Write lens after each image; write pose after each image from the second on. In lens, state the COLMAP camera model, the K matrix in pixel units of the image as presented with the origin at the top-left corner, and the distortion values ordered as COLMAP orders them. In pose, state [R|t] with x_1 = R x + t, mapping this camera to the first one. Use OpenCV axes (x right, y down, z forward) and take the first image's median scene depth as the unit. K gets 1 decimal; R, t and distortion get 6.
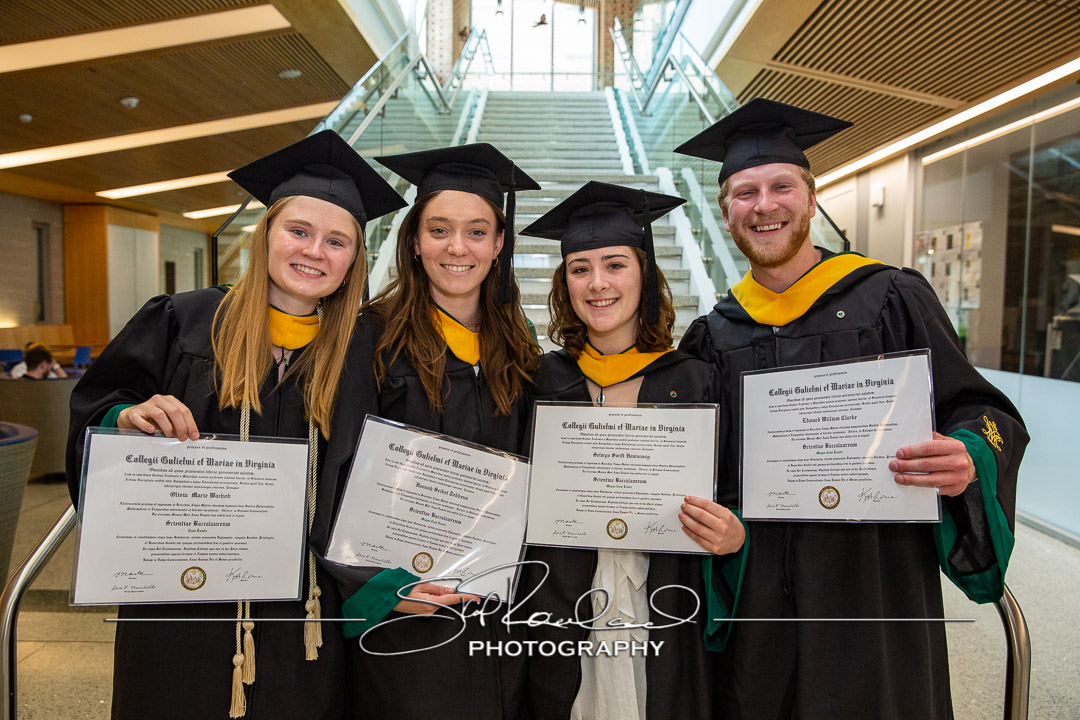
lens RADIAL K [[890.0, 0, 540.0], [0, 890.0, 360.0], [0, 0, 1]] dist [0.006571, 0.014283]
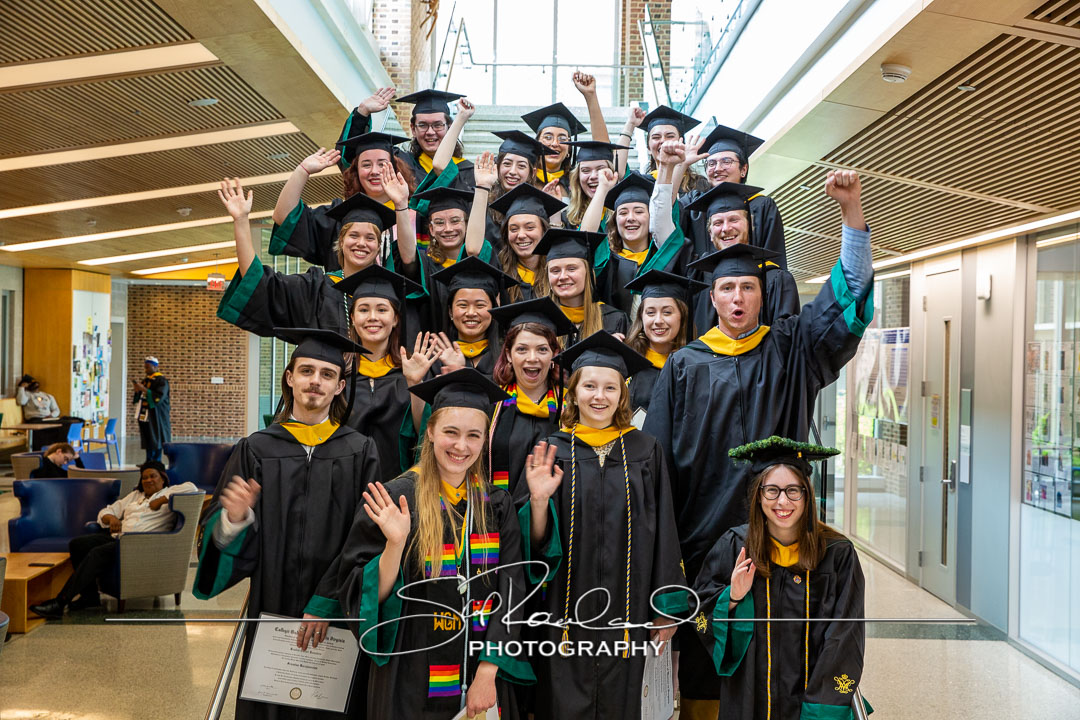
lens RADIAL K [[1493.5, 0, 533.5], [0, 1493.5, 362.5], [0, 0, 1]] dist [0.184285, 0.027839]
pose [[0.999967, 0.007519, 0.003036, -0.009693], [-0.007349, 0.998590, -0.052574, -0.044133], [-0.003428, 0.052550, 0.998612, -0.273444]]
